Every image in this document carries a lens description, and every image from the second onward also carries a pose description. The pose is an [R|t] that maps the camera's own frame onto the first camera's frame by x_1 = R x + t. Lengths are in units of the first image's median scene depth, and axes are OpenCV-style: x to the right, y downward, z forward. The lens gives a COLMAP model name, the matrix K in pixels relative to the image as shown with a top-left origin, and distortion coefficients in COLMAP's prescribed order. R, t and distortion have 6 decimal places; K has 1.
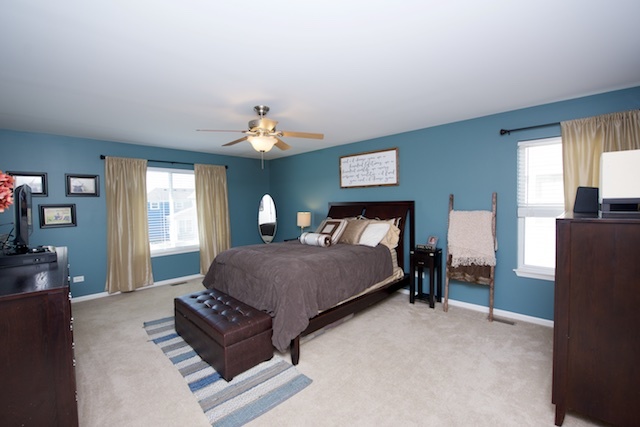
lens RADIAL K [[264.8, 0, 320.0], [0, 264.8, 213.5], [0, 0, 1]] dist [-0.000683, -0.000049]
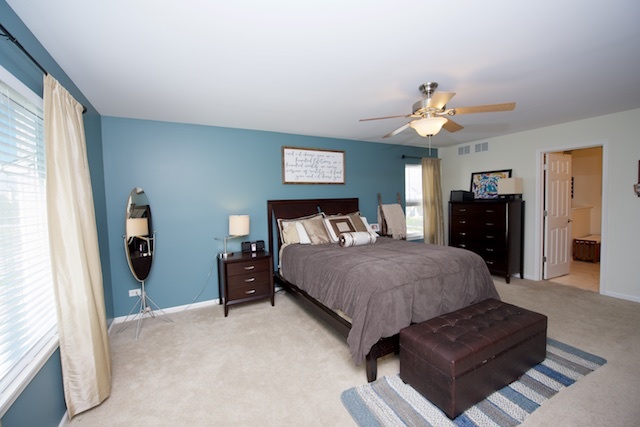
lens RADIAL K [[264.8, 0, 320.0], [0, 264.8, 213.5], [0, 0, 1]] dist [-0.000683, -0.000049]
pose [[0.308626, -0.050889, 0.949821, -0.778200], [0.058756, 0.997681, 0.034362, -0.024504], [-0.949367, 0.045202, 0.310900, 0.700983]]
